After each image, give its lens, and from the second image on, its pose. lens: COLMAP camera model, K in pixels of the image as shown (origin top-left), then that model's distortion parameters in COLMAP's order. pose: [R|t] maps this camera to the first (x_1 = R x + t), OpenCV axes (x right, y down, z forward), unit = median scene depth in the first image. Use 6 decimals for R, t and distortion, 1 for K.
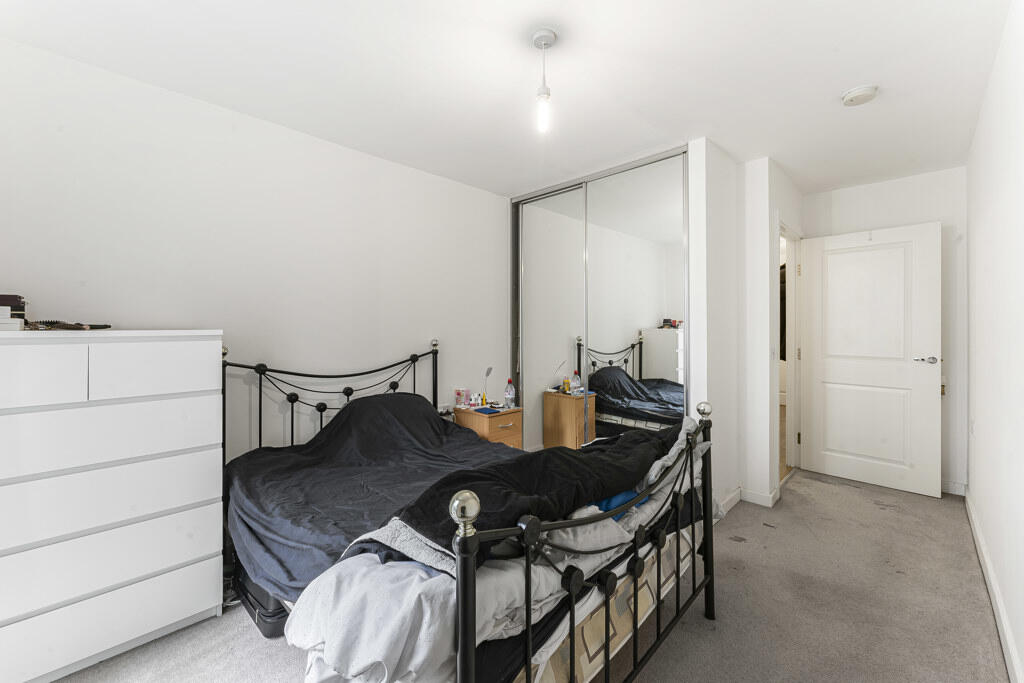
lens RADIAL K [[404.6, 0, 511.7], [0, 404.6, 327.7], [0, 0, 1]] dist [0.000295, 0.000014]
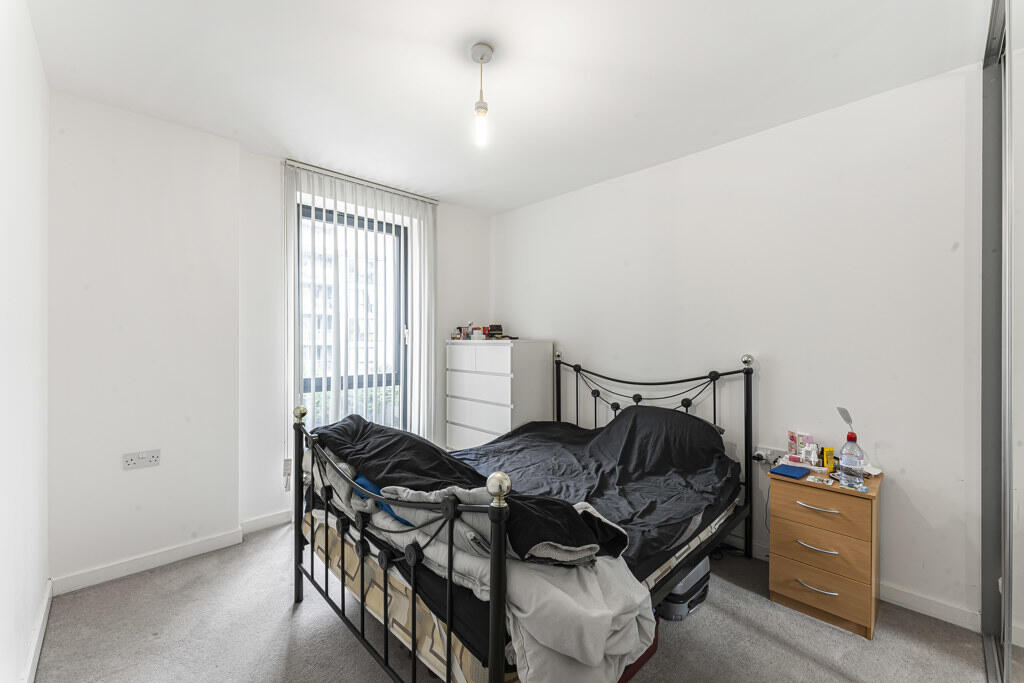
lens RADIAL K [[413.5, 0, 512.0], [0, 413.5, 341.5], [0, 0, 1]] dist [0.000218, 0.000020]
pose [[-0.026764, 0.005565, -0.999626, 0.679498], [-0.000275, 0.999984, 0.005574, 0.001006], [0.999642, 0.000424, -0.026762, 0.674549]]
